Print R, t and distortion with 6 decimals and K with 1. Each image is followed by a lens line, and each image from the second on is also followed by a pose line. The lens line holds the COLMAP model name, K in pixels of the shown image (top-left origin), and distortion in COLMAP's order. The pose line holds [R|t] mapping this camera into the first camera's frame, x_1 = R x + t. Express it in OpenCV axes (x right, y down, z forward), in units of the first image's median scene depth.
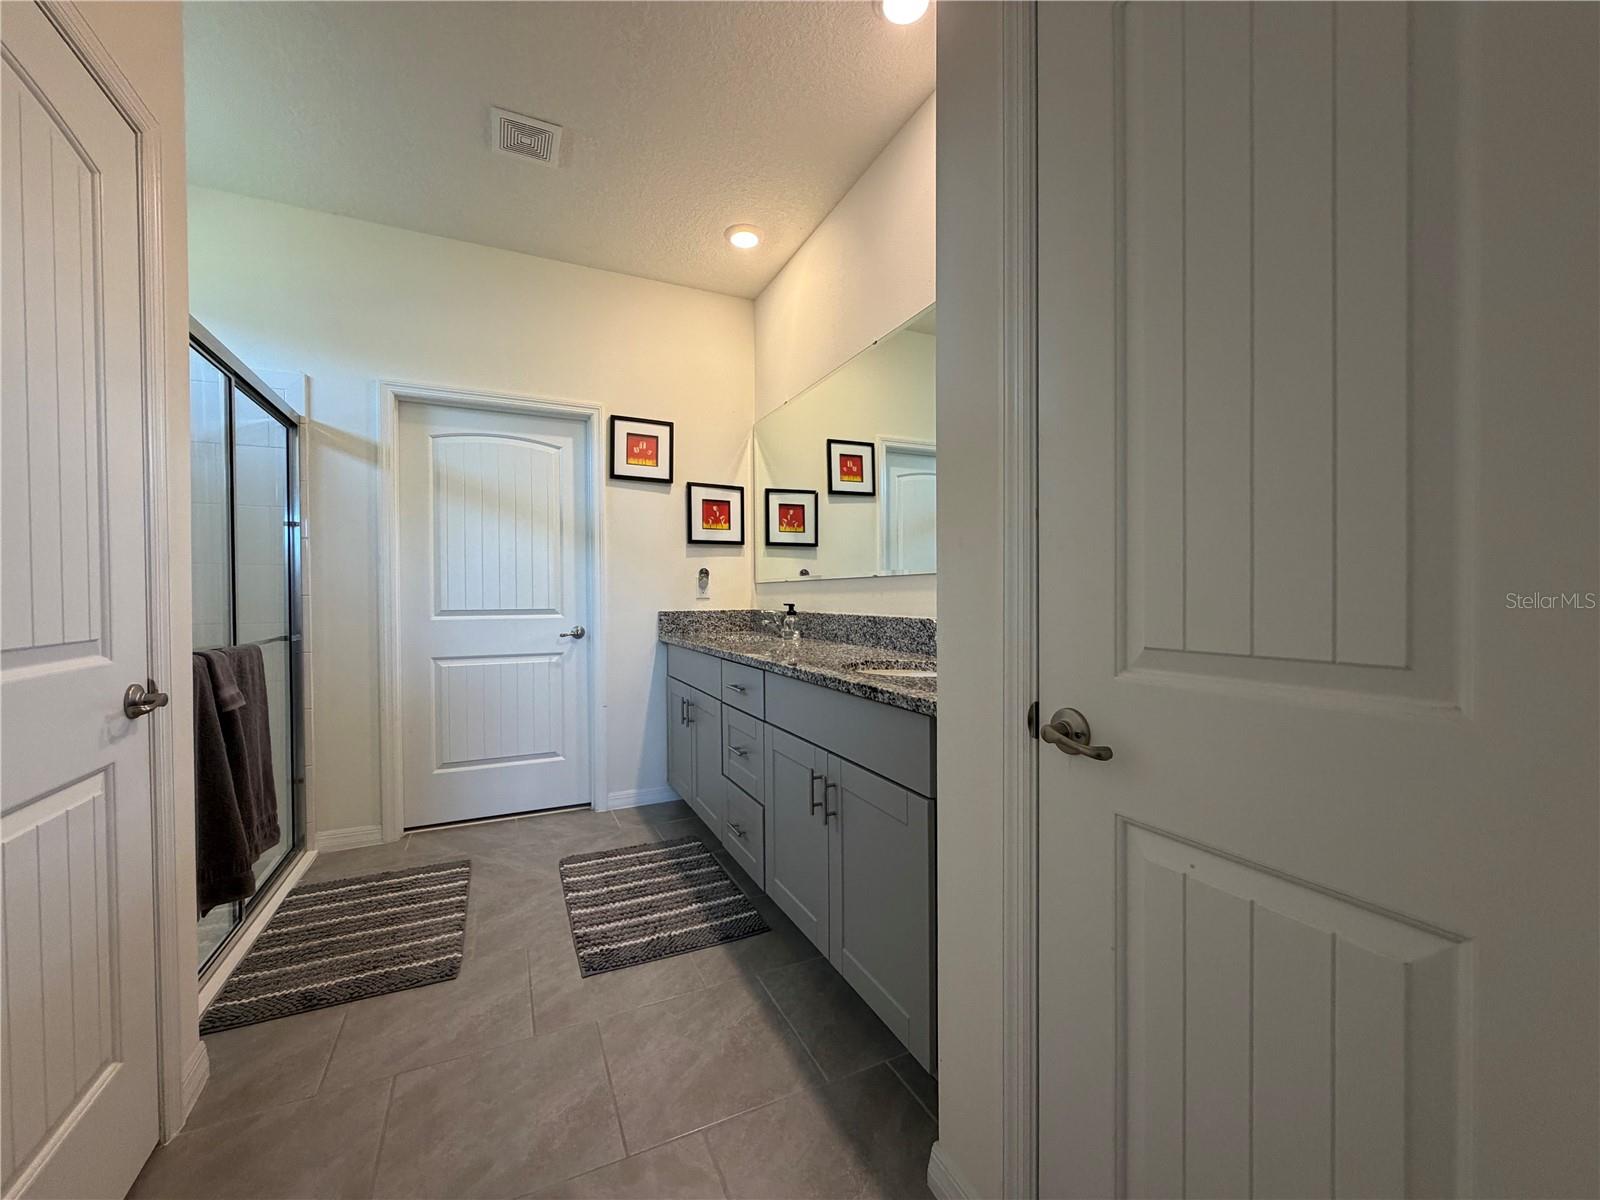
lens RADIAL K [[637.0, 0, 802.6], [0, 637.0, 600.8], [0, 0, 1]] dist [-0.000559, 0.000769]
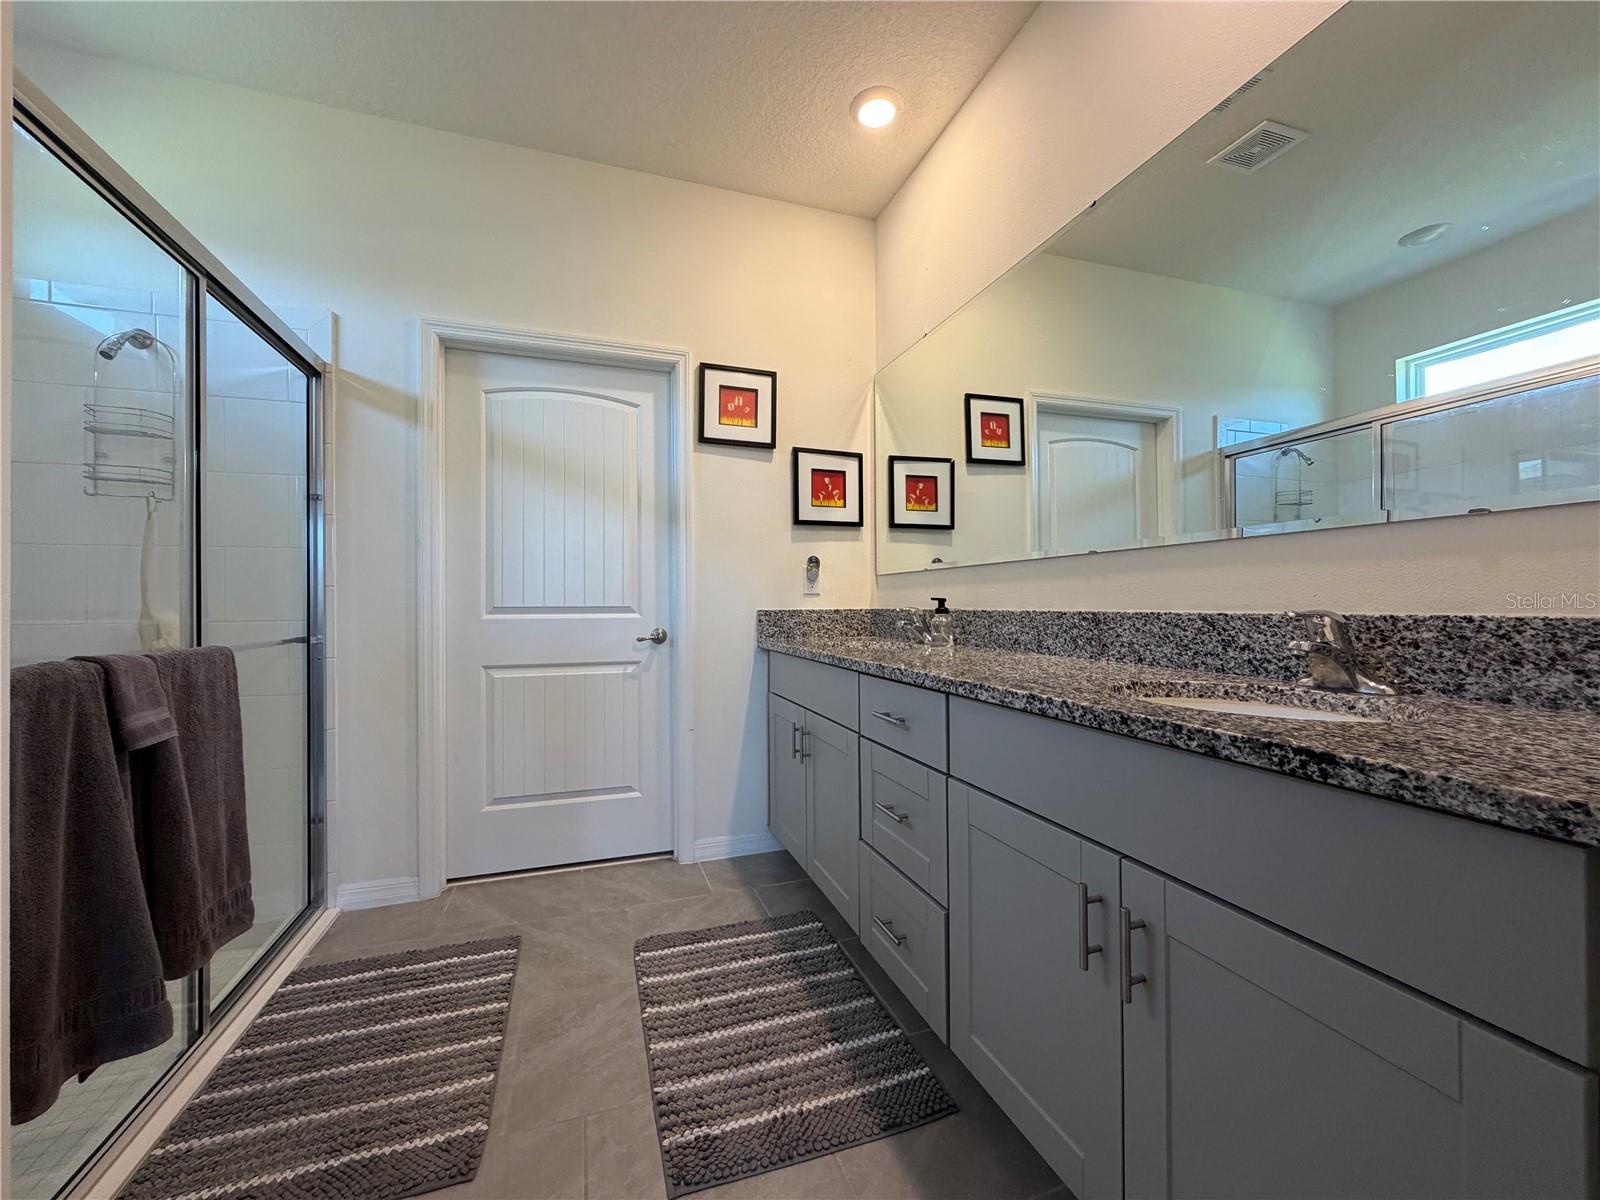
lens RADIAL K [[637.0, 0, 804.0], [0, 637.0, 599.9], [0, 0, 1]] dist [-0.000559, 0.000769]
pose [[0.994118, 0.000049, -0.108305, -0.102667], [-0.001707, 0.999883, -0.015213, 0.019565], [0.108292, 0.015308, 0.994001, 0.271706]]
